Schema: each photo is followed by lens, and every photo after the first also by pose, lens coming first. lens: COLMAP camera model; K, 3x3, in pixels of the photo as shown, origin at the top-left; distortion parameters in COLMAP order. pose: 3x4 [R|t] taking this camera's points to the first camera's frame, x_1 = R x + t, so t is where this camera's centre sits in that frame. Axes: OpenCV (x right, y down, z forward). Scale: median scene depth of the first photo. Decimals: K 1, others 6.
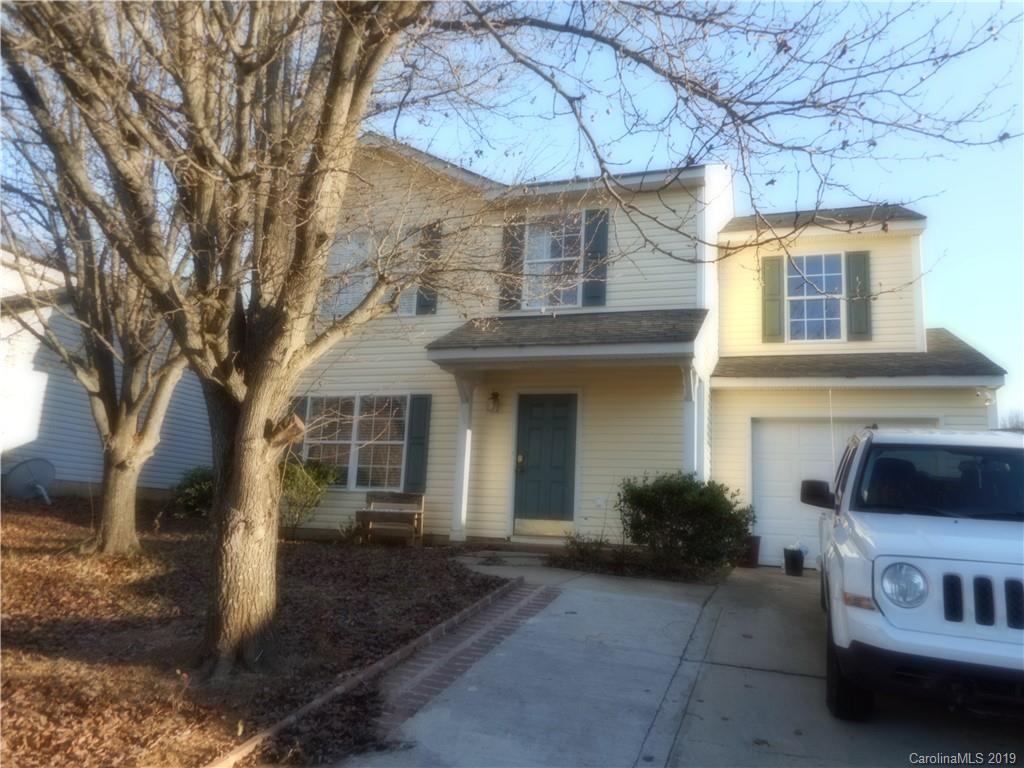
lens RADIAL K [[771.4, 0, 512.0], [0, 771.4, 384.0], [0, 0, 1]] dist [-0.005324, 0.003023]
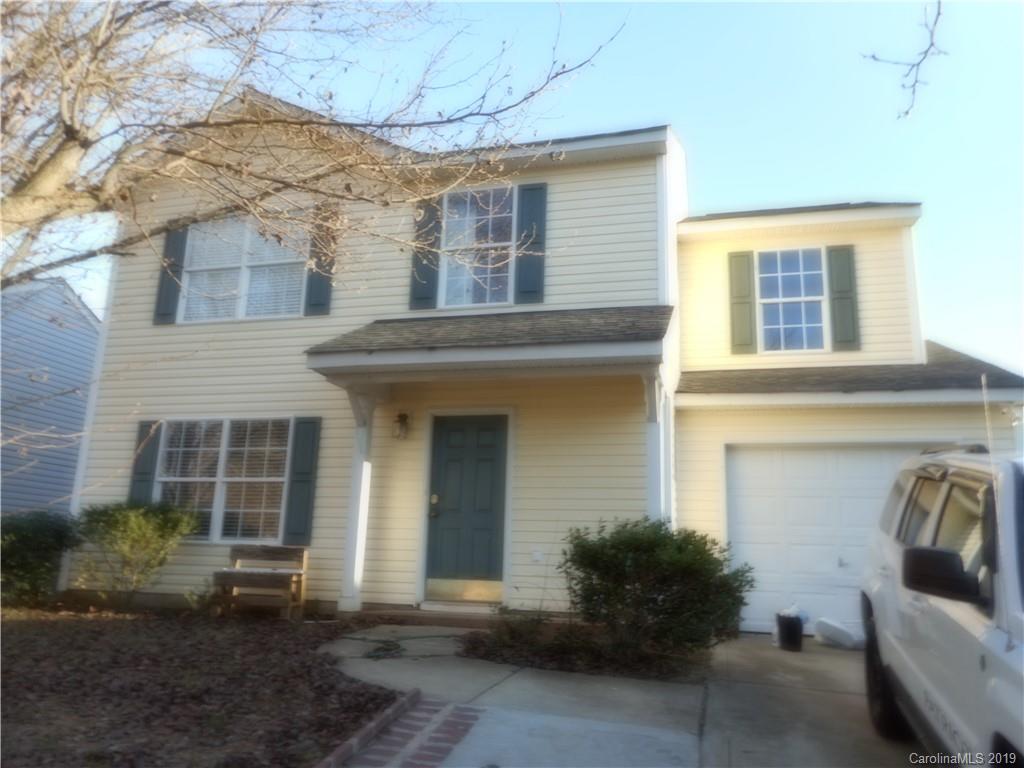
lens RADIAL K [[771.4, 0, 512.0], [0, 771.4, 384.0], [0, 0, 1]] dist [-0.049726, 0.001840]
pose [[0.996712, 0.000387, 0.081025, 0.025555], [0.003001, 0.999126, -0.041690, 0.014085], [-0.080970, 0.041796, 0.995840, 0.224687]]
